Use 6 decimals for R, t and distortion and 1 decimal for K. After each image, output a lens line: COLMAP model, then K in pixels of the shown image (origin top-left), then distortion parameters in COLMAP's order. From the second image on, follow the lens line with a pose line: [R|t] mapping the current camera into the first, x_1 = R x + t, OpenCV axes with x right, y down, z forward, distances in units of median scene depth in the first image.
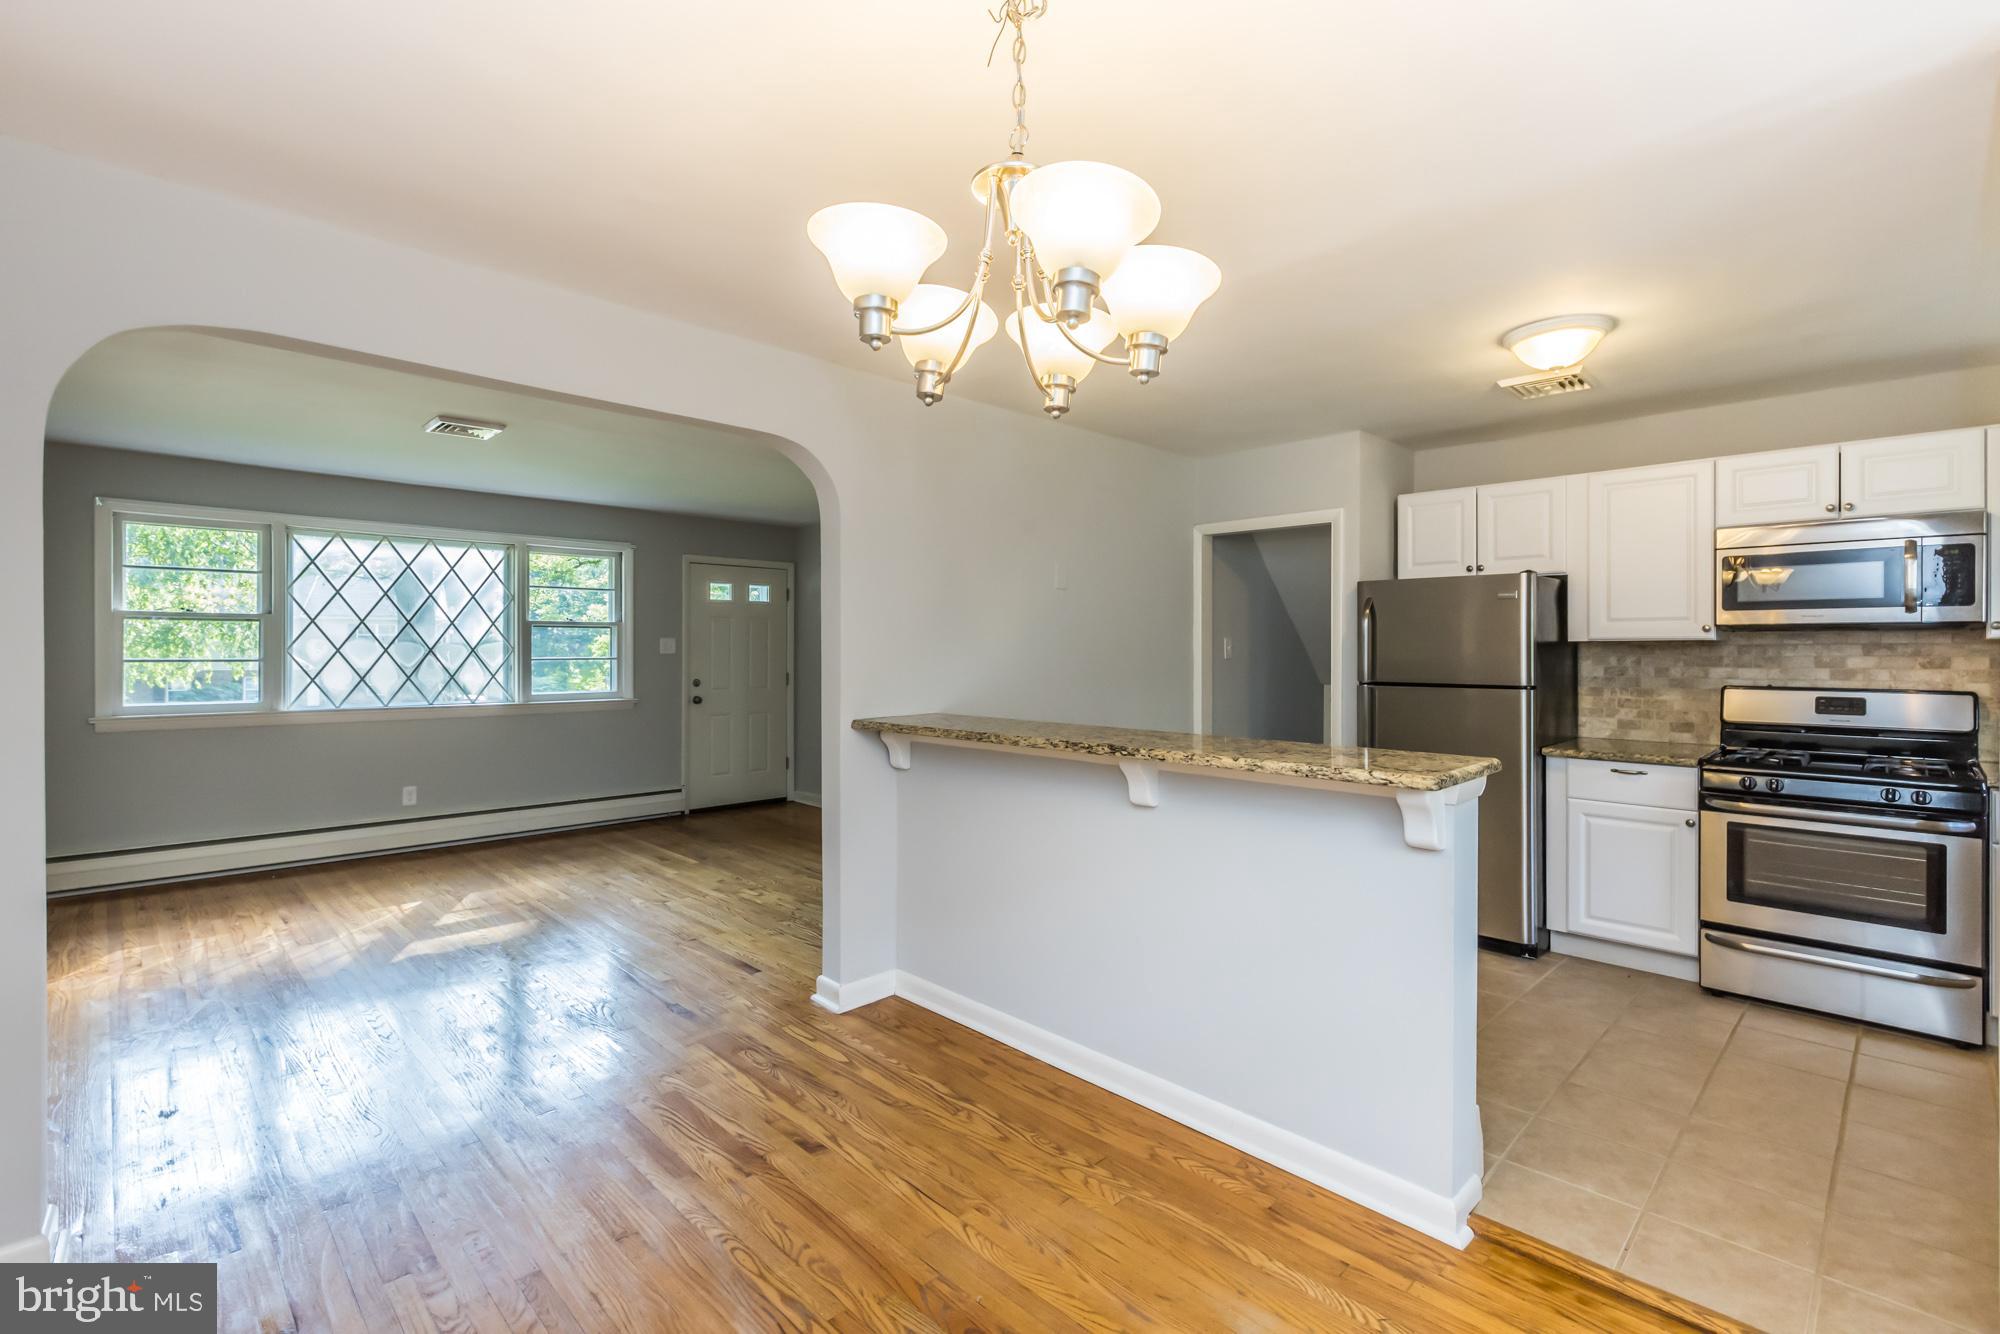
lens RADIAL K [[904.7, 0, 1000.2], [0, 904.7, 648.0], [0, 0, 1]] dist [0.004862, 0.000218]
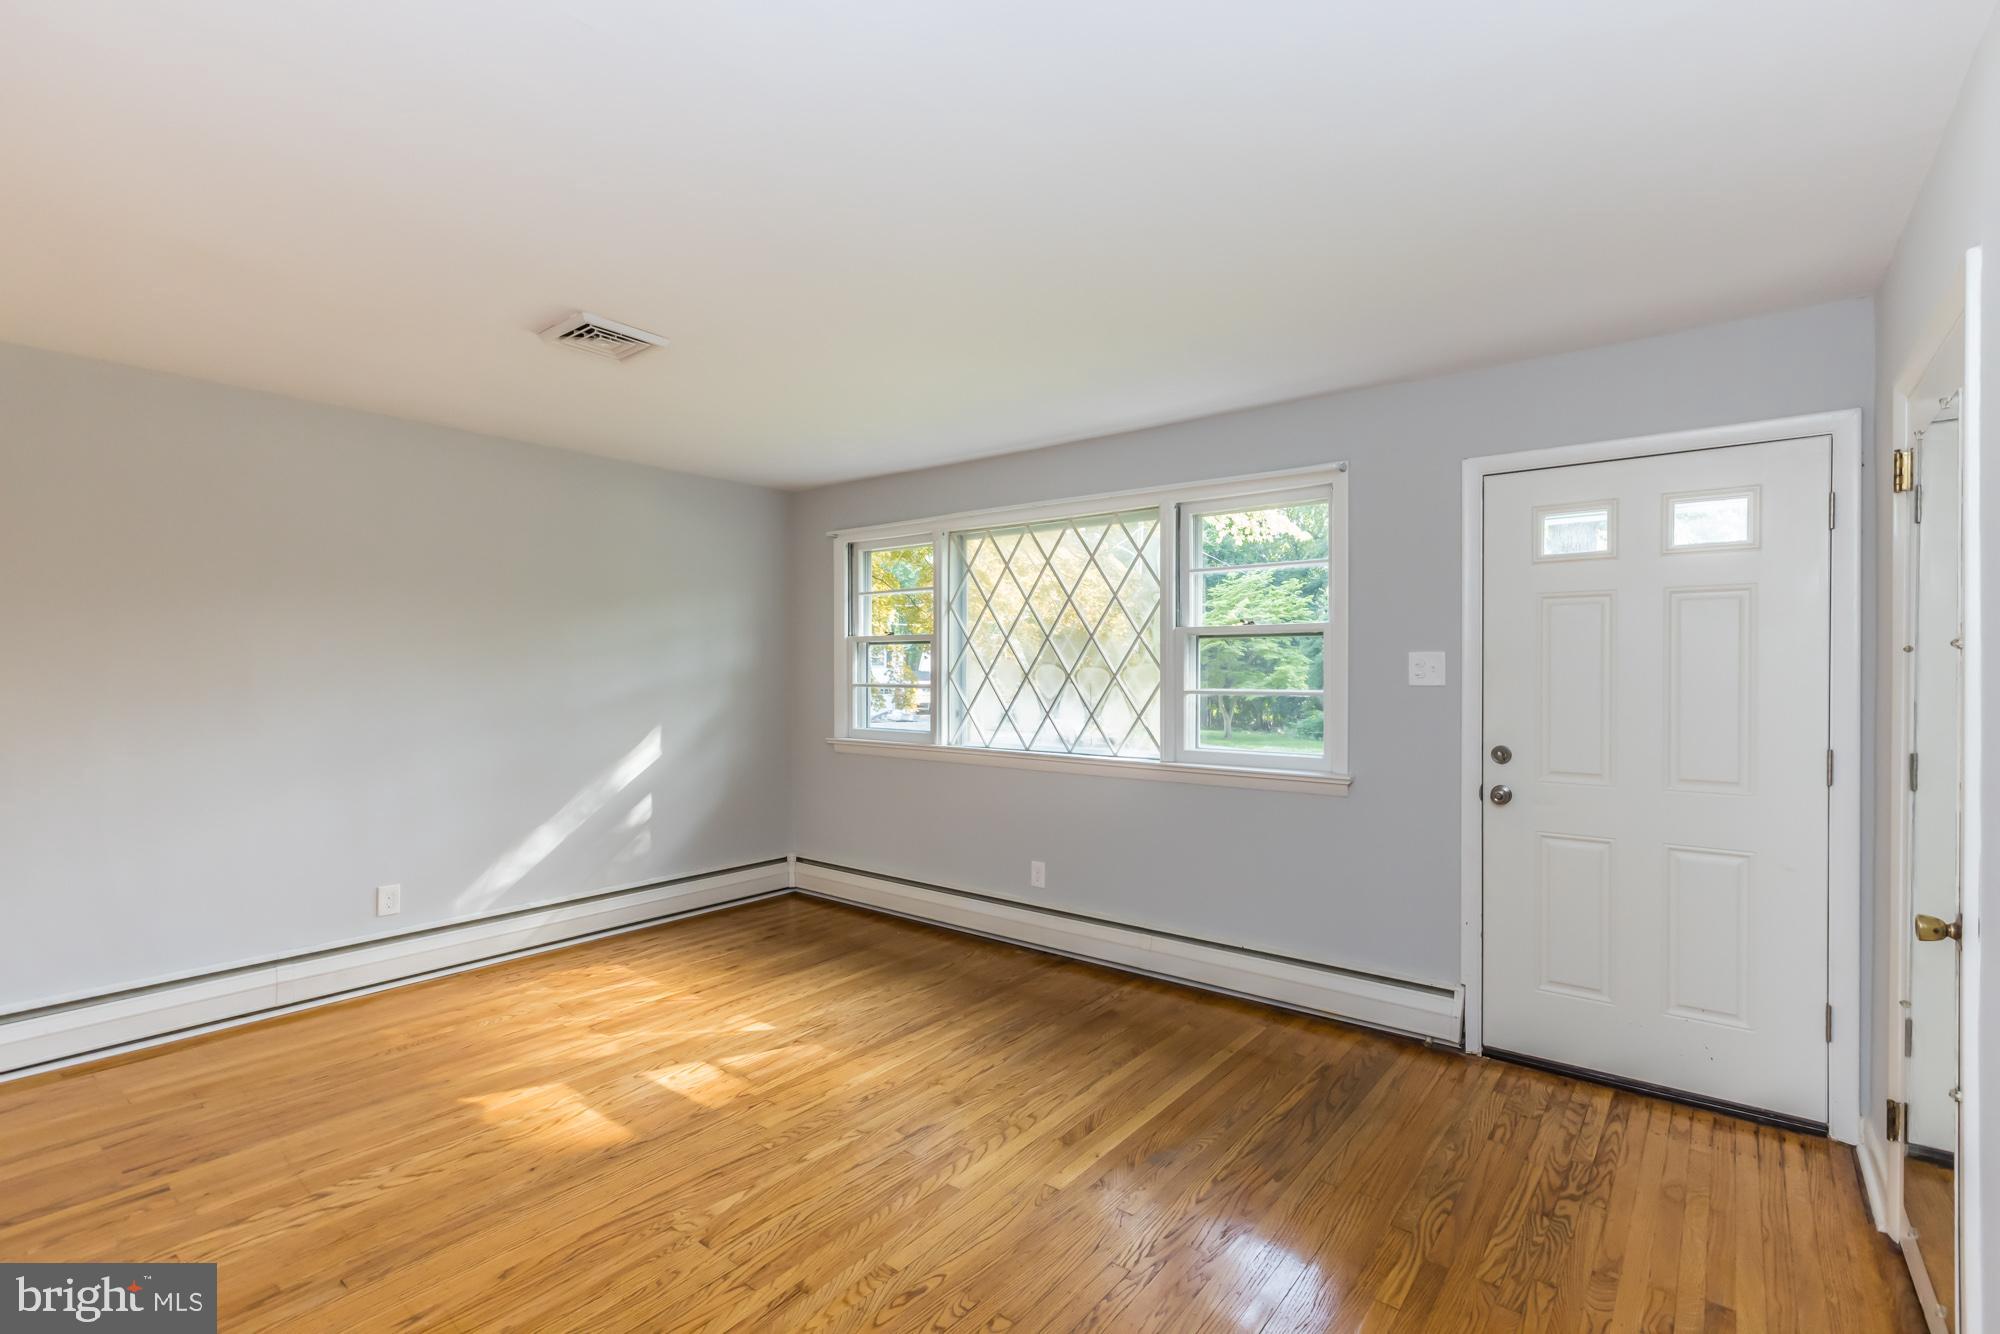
lens RADIAL K [[904.7, 0, 1006.7], [0, 904.7, 683.8], [0, 0, 1]] dist [0.004862, 0.000218]
pose [[0.128160, 0.011797, -0.991683, 0.107413], [0.000373, 0.999929, 0.011943, -0.000276], [0.991753, -0.001901, 0.128146, 1.309752]]
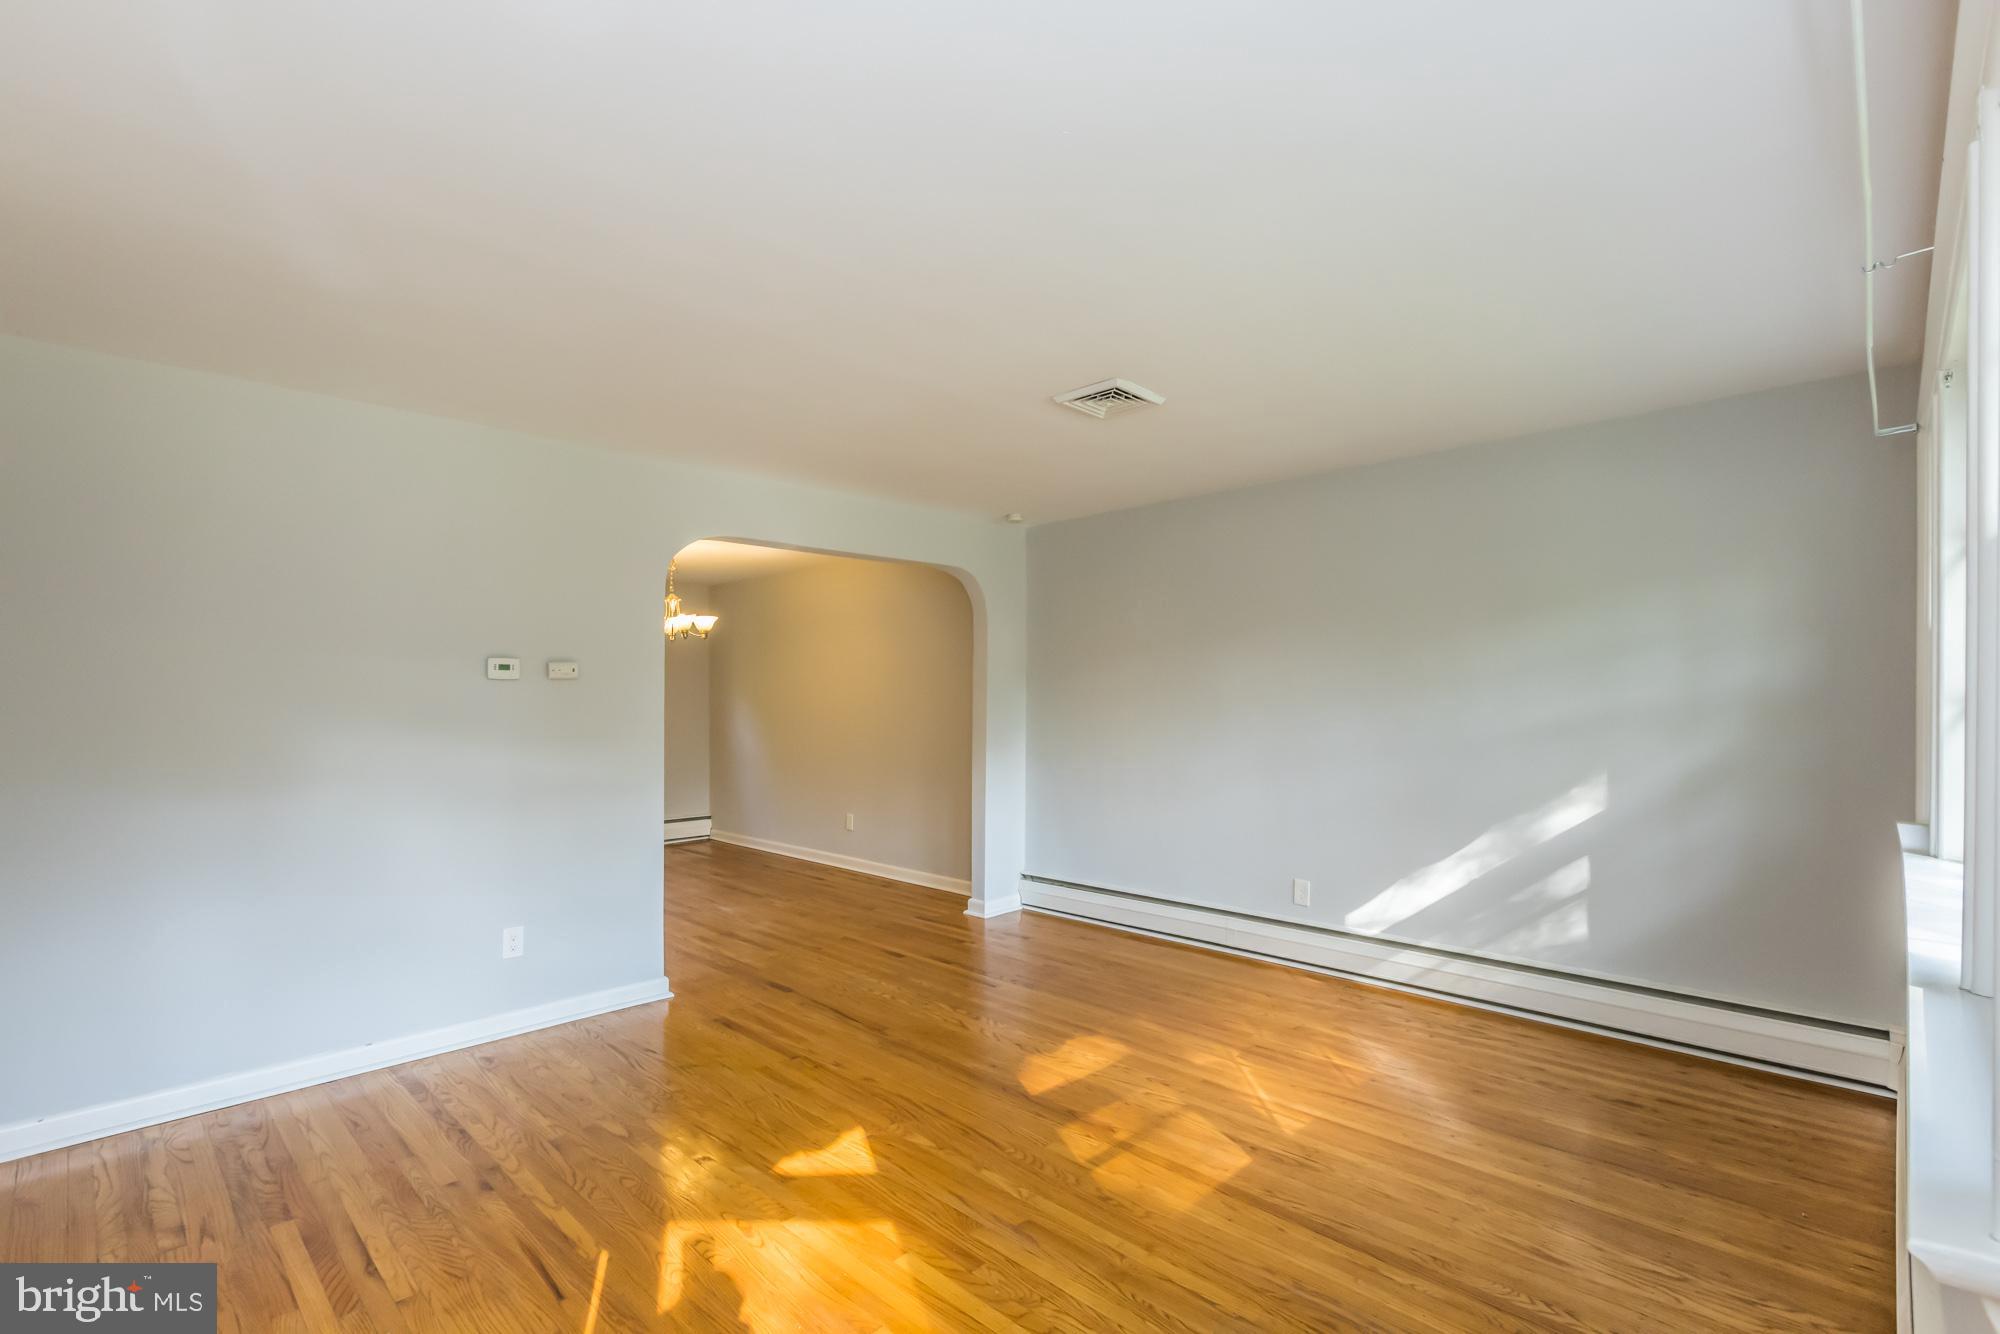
lens RADIAL K [[904.7, 0, 1000.2], [0, 904.7, 683.6], [0, 0, 1]] dist [0.004862, 0.000218]
pose [[-0.999862, -0.001898, -0.016486, -0.532139], [-0.001559, 0.999787, -0.020589, 0.005398], [0.016522, -0.020560, -0.999652, 1.899753]]
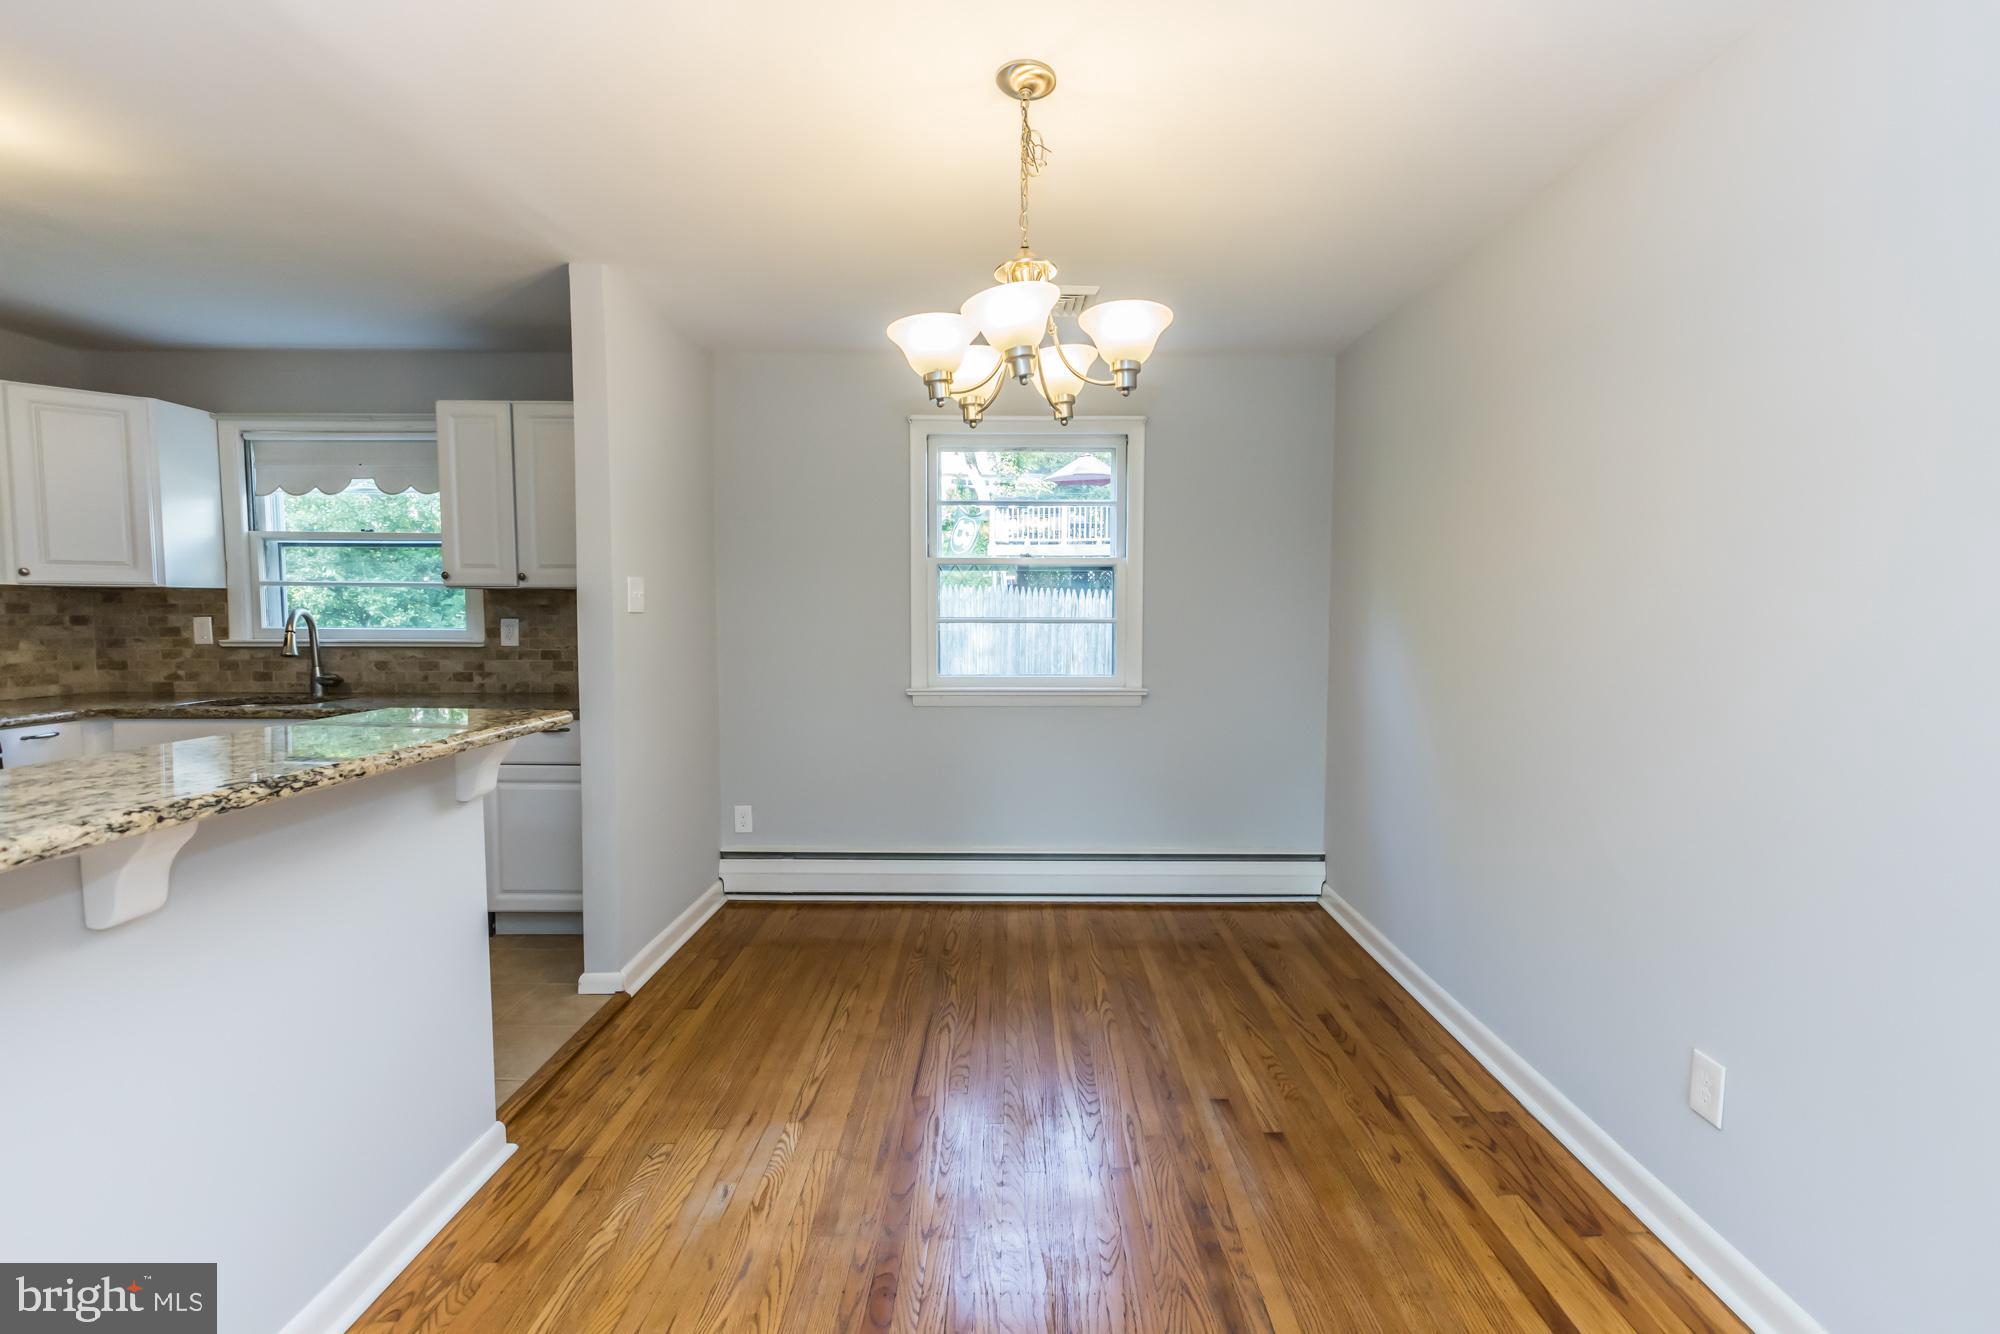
lens RADIAL K [[904.7, 0, 1011.0], [0, 904.7, 665.9], [0, 0, 1]] dist [0.004862, 0.000218]
pose [[-0.705599, -0.053534, 0.706587, -0.331017], [-0.008230, 0.997694, 0.067371, 0.003111], [-0.708564, 0.041722, -0.704412, 0.673709]]
